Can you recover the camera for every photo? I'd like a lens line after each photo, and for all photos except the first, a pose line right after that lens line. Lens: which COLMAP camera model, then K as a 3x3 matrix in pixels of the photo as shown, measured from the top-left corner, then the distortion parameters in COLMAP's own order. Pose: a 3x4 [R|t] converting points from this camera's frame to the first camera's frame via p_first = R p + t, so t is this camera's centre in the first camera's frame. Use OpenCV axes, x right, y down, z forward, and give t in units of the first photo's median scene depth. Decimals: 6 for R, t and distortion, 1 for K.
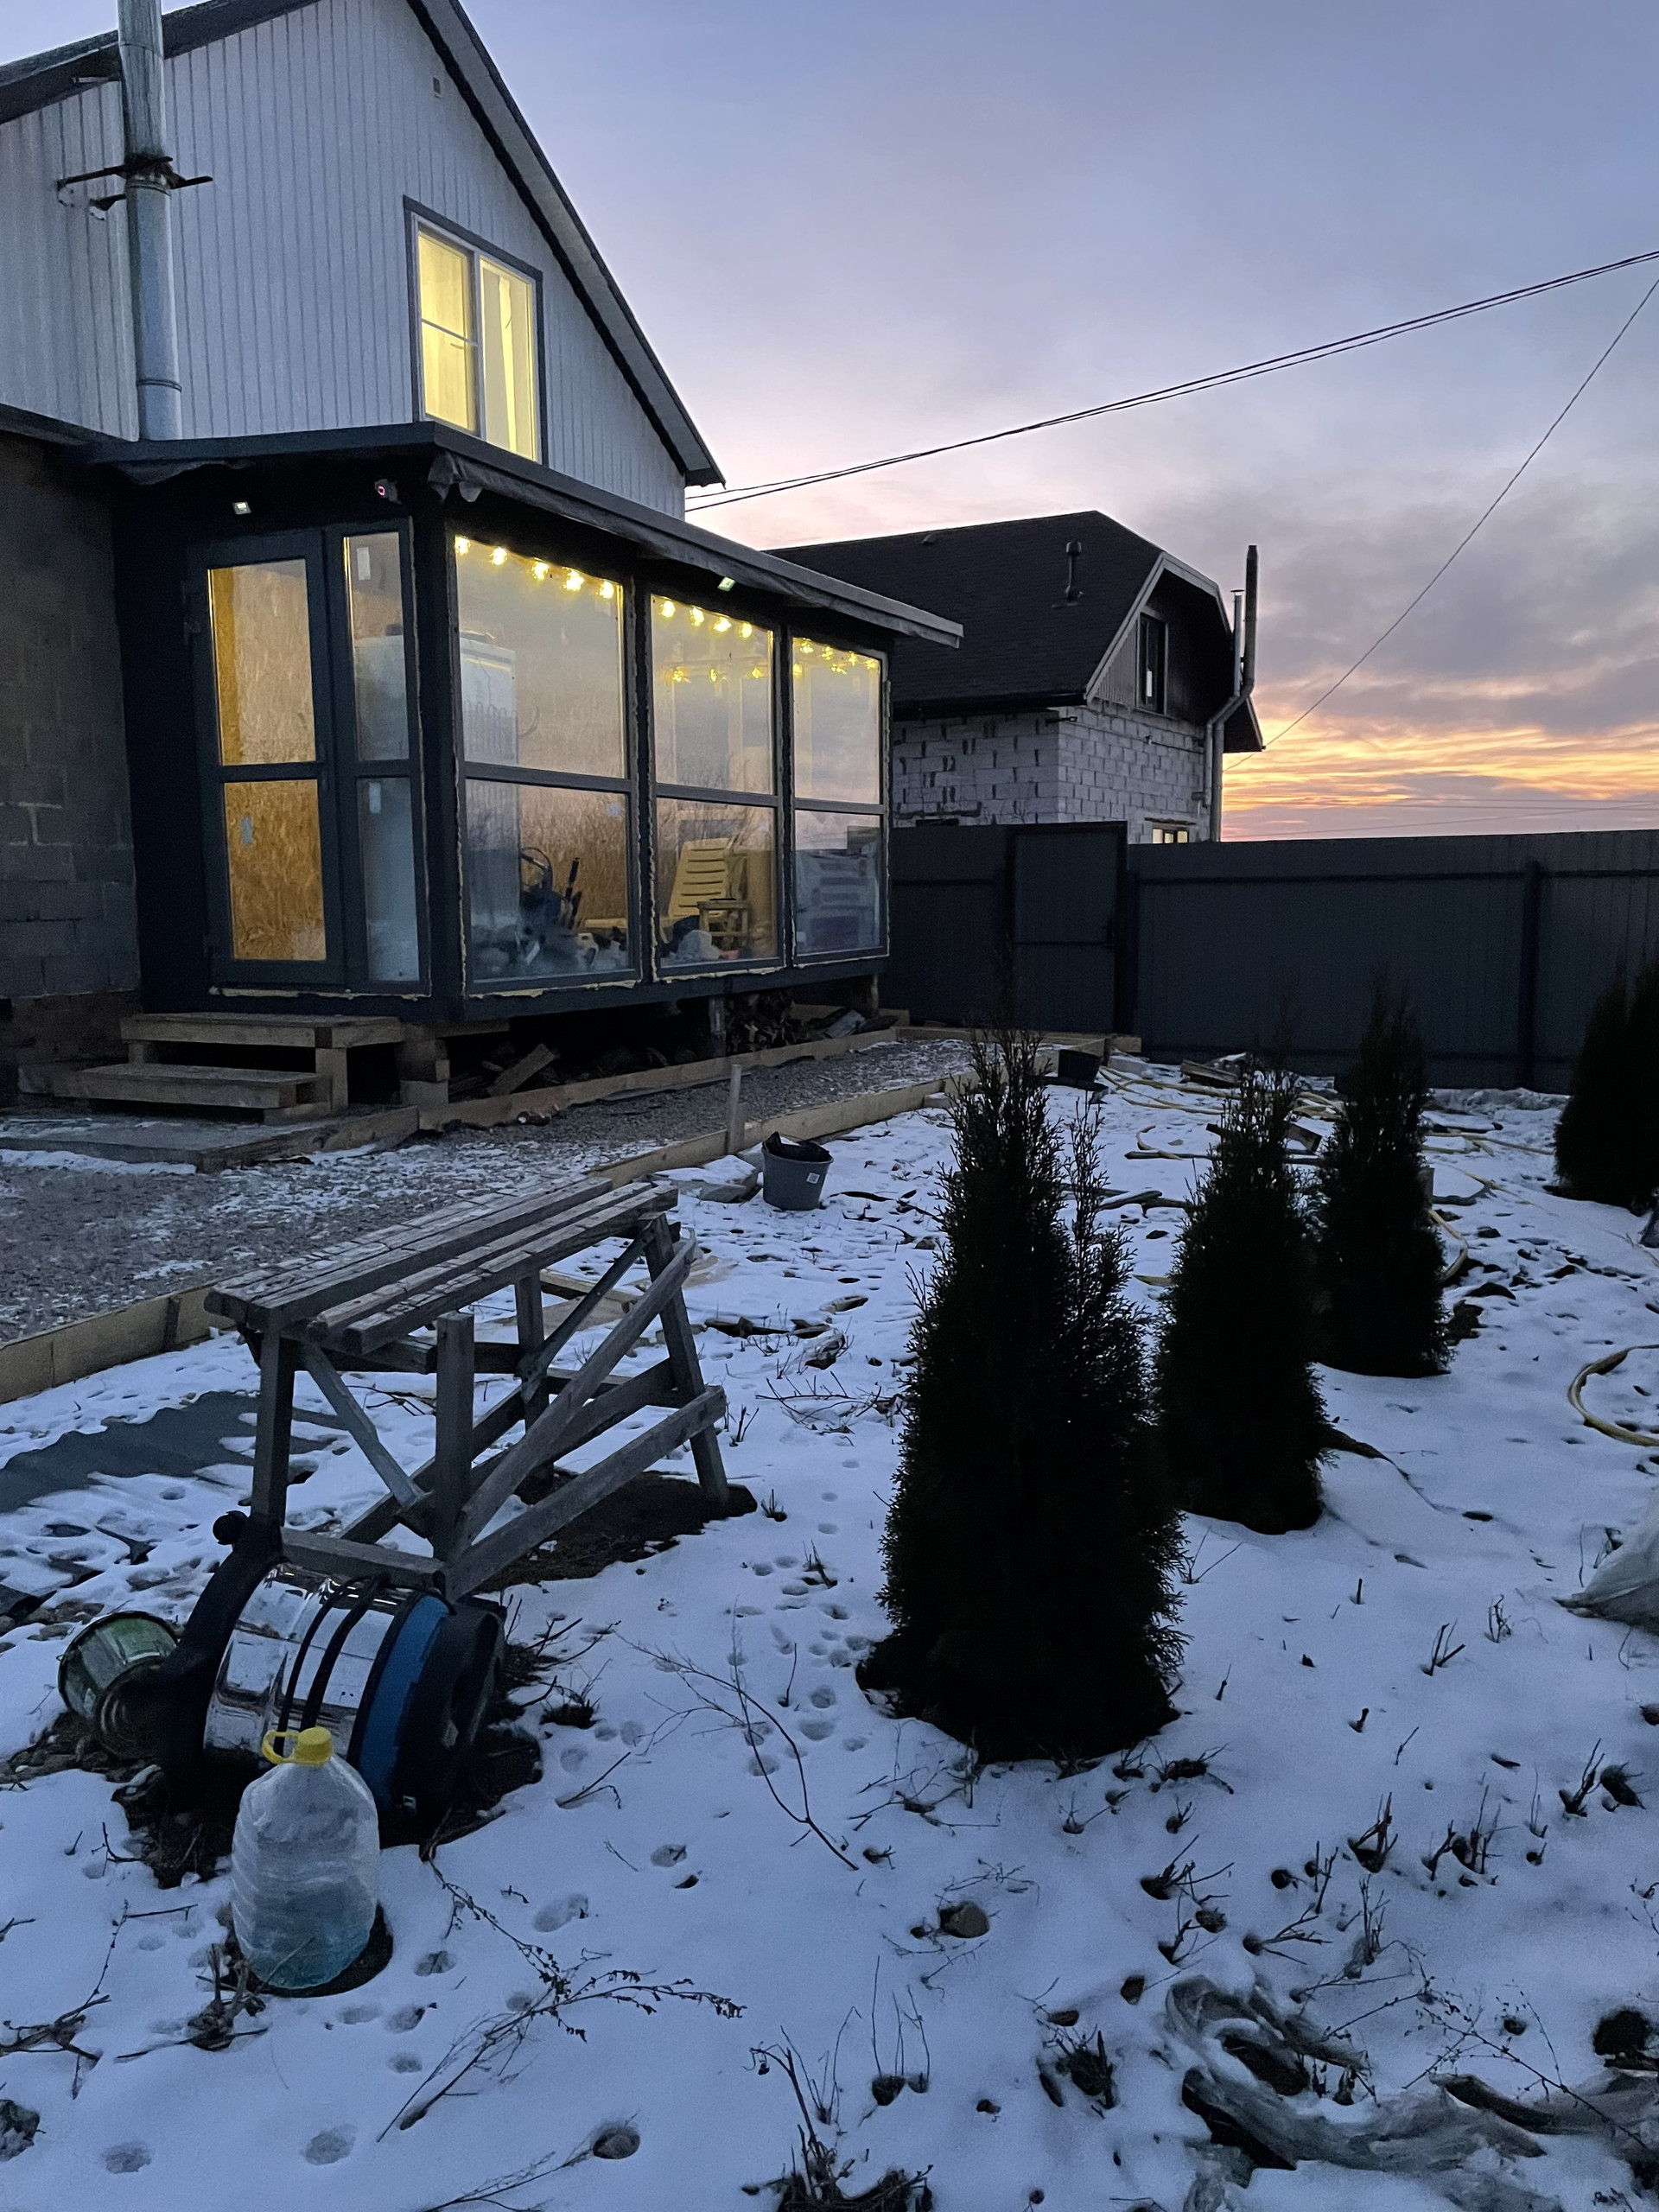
lens RADIAL K [[1658.6, 0, 844.7], [0, 1658.6, 1101.5], [0, 0, 1]] dist [0.098362, -0.130573]
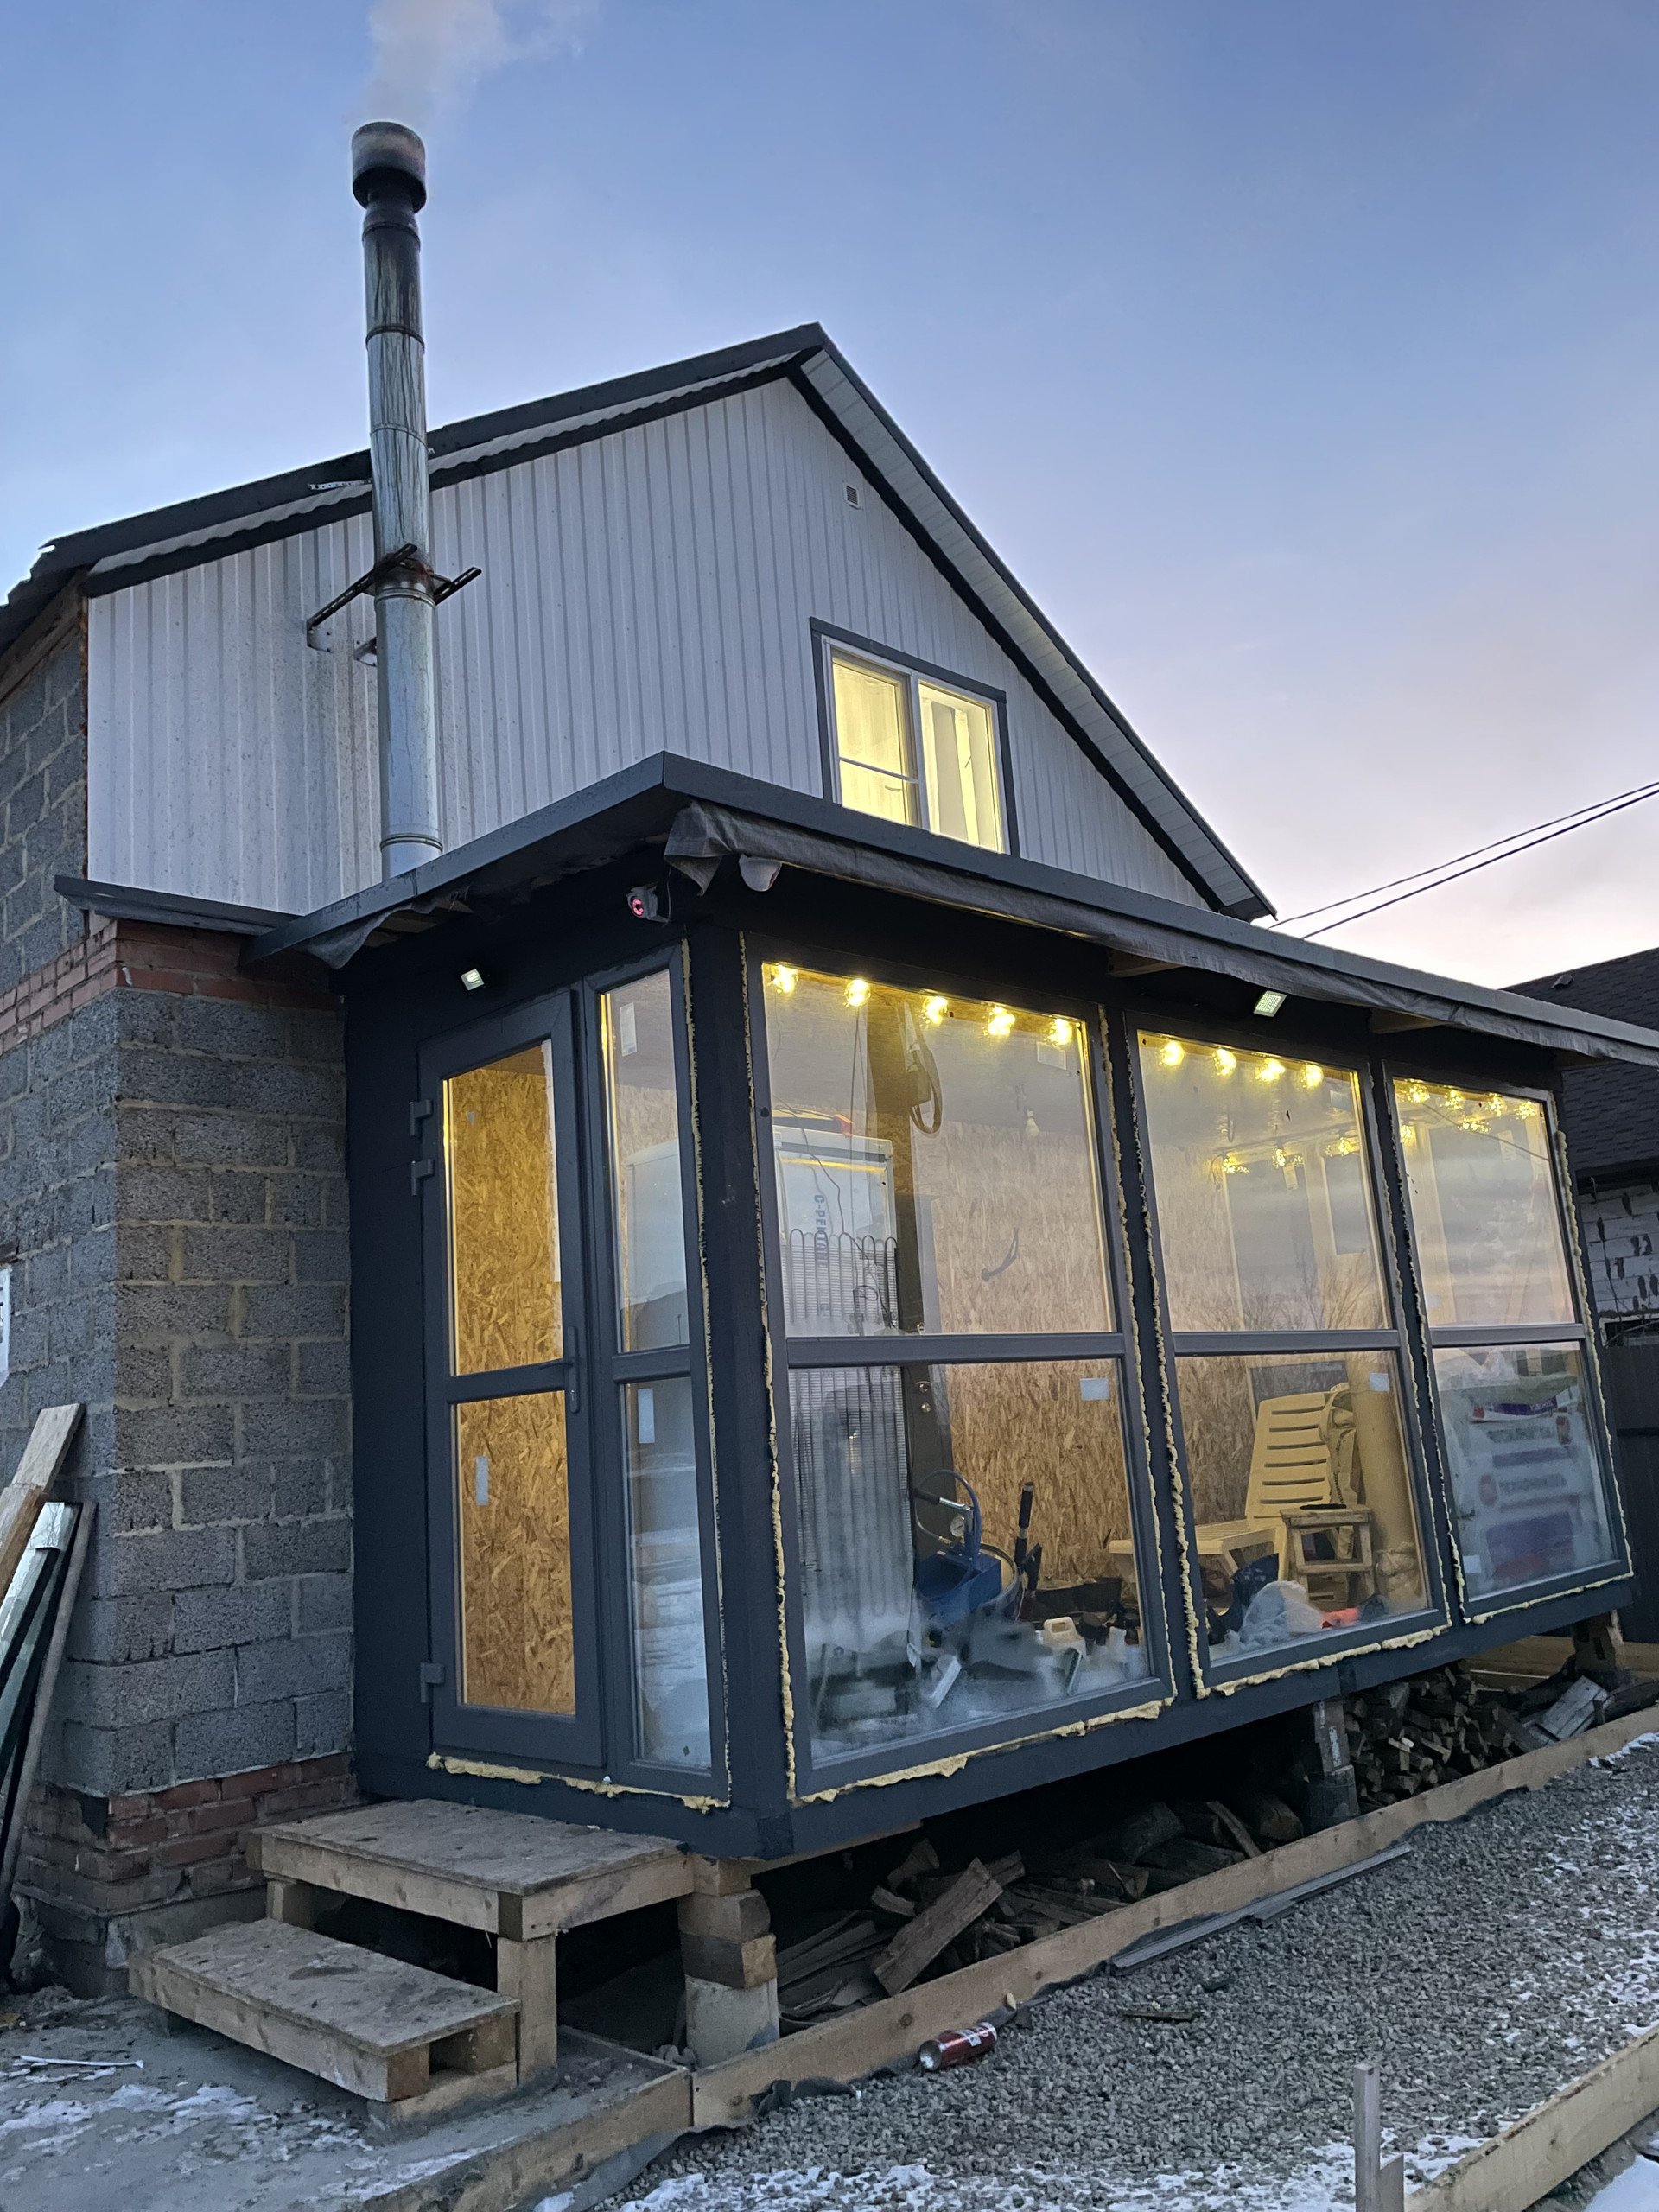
lens RADIAL K [[1658.6, 0, 844.7], [0, 1658.6, 1101.5], [0, 0, 1]] dist [0.098362, -0.130573]
pose [[0.931500, -0.128856, -0.340154, -0.012273], [0.019731, 0.951673, -0.306478, -0.100364], [0.363207, 0.278773, 0.889026, 0.457272]]
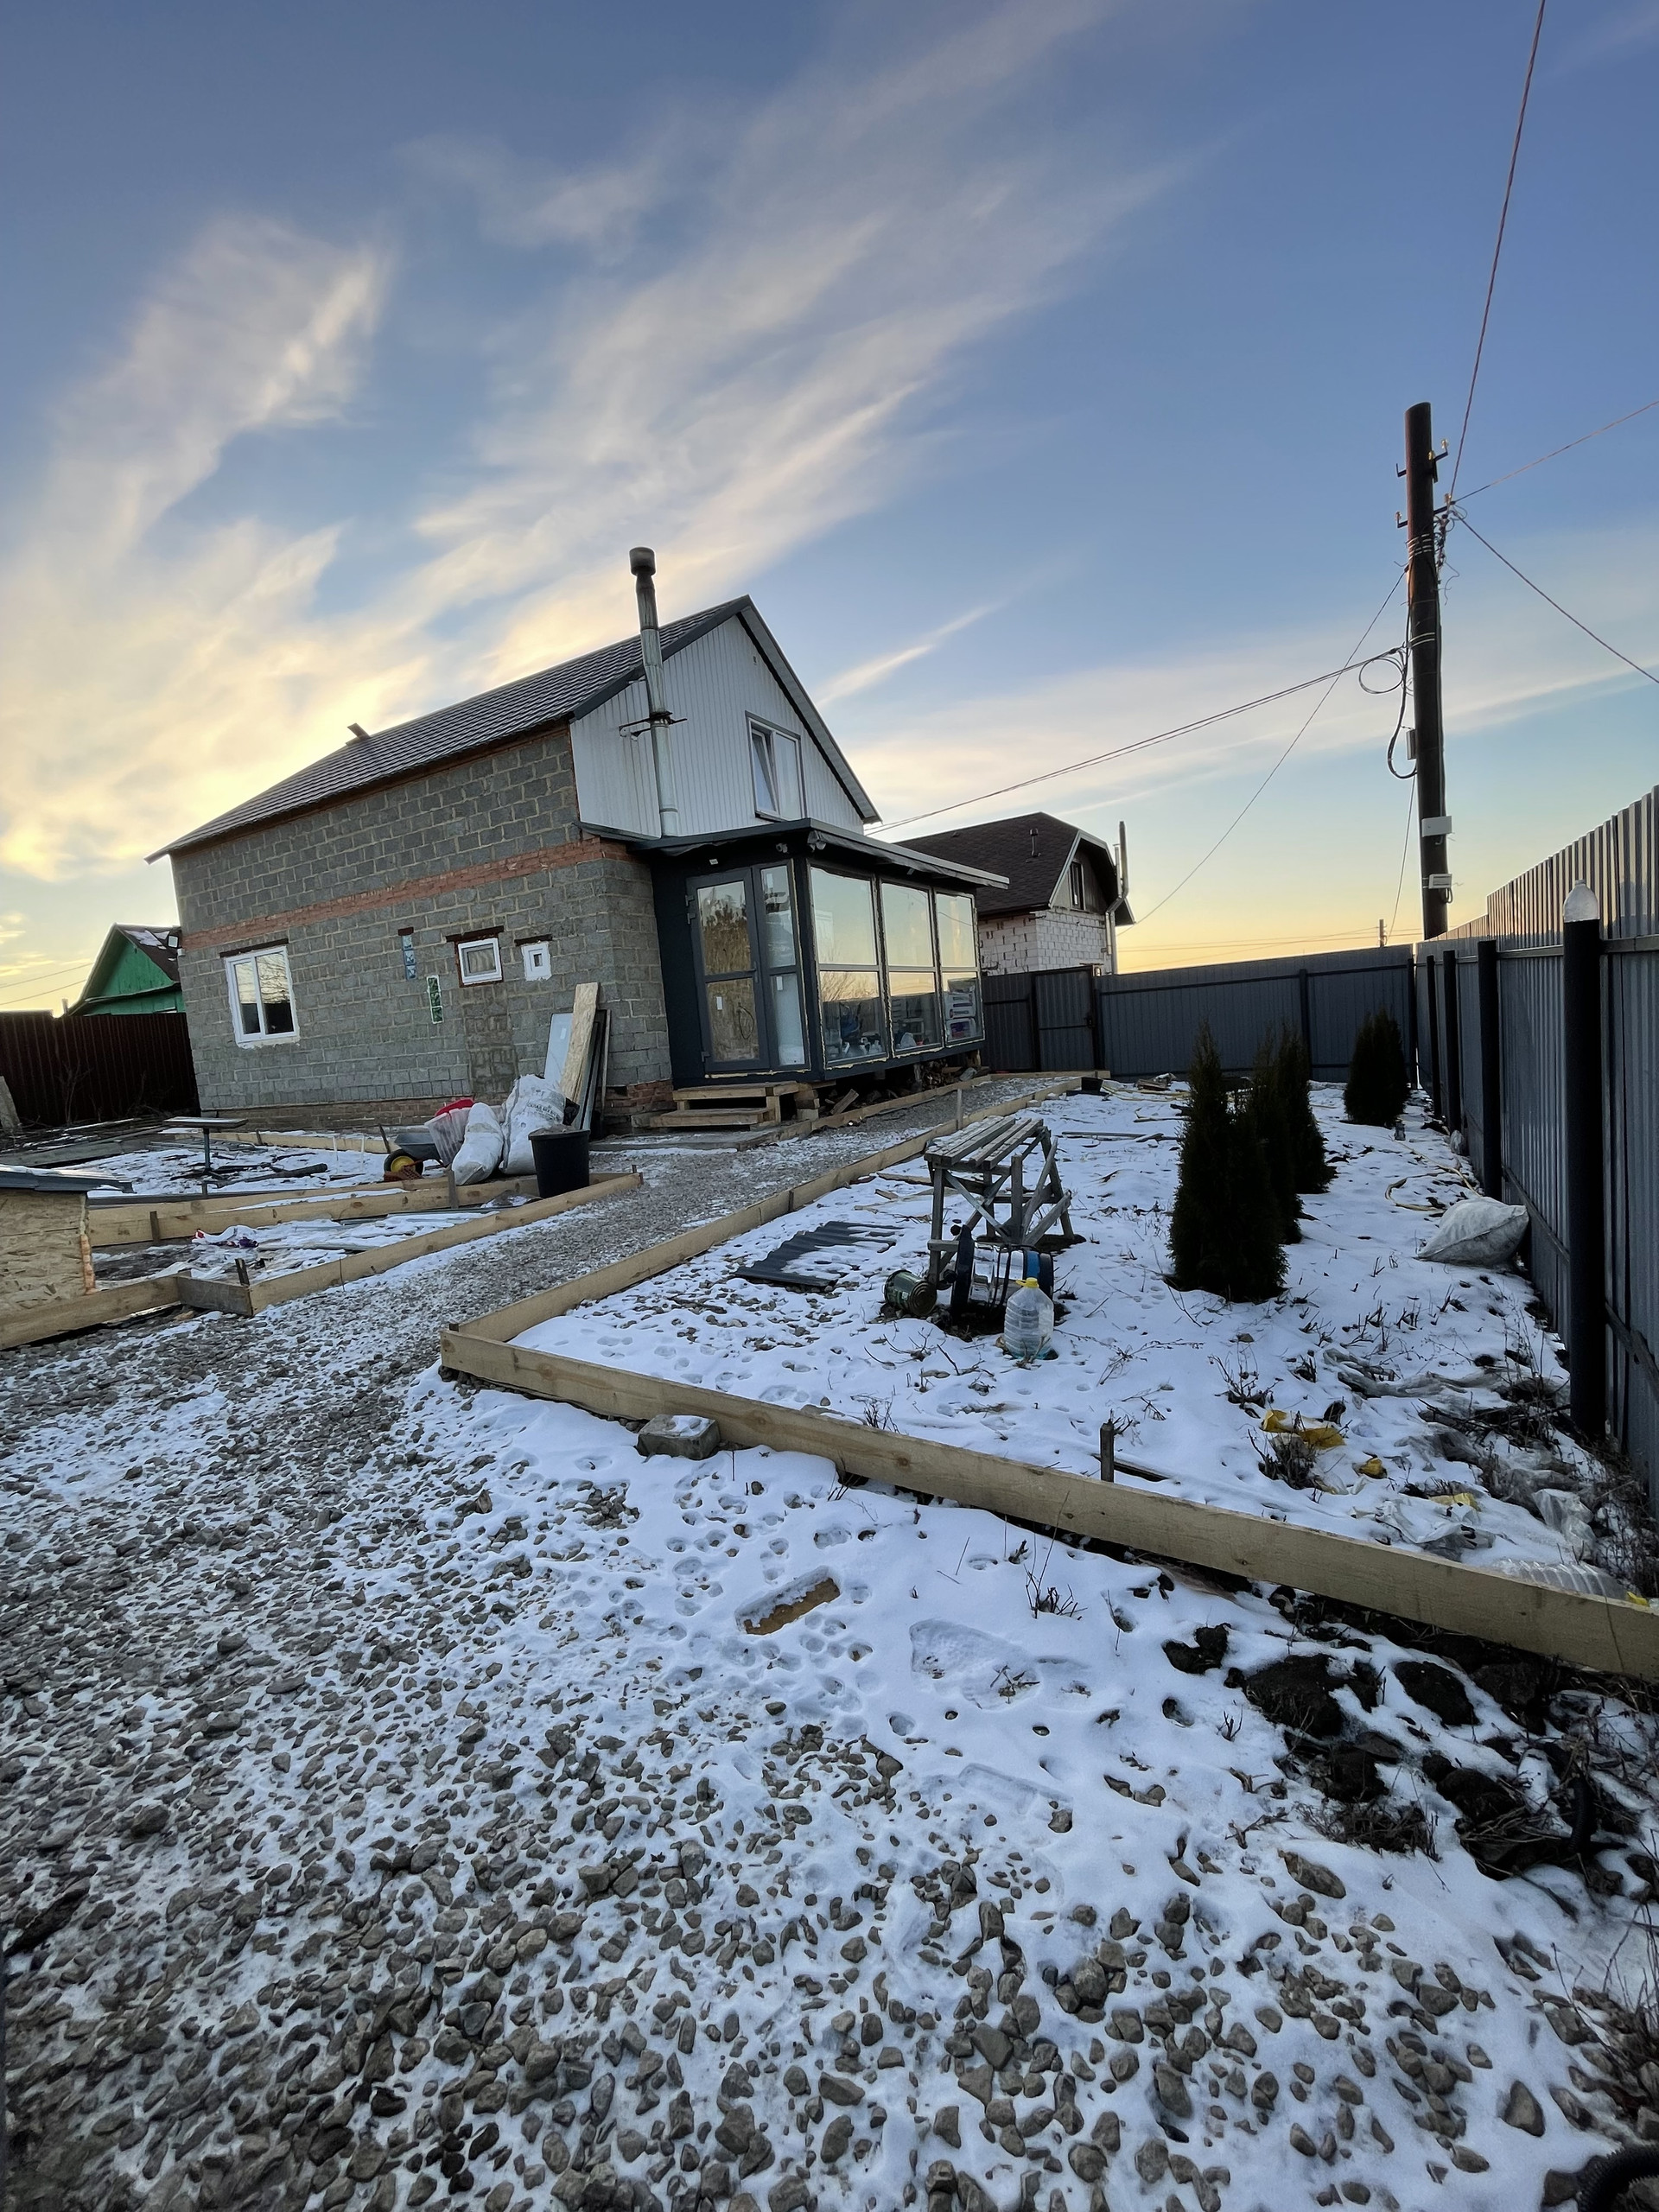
lens RADIAL K [[892.9, 0, 821.2], [0, 892.9, 1108.0], [0, 0, 1]] dist [-0.000167, 0.000057]
pose [[0.994313, -0.071715, -0.078738, -0.133002], [0.069648, 0.997159, -0.028686, 0.020024], [0.080571, 0.023039, 0.996483, -0.161467]]
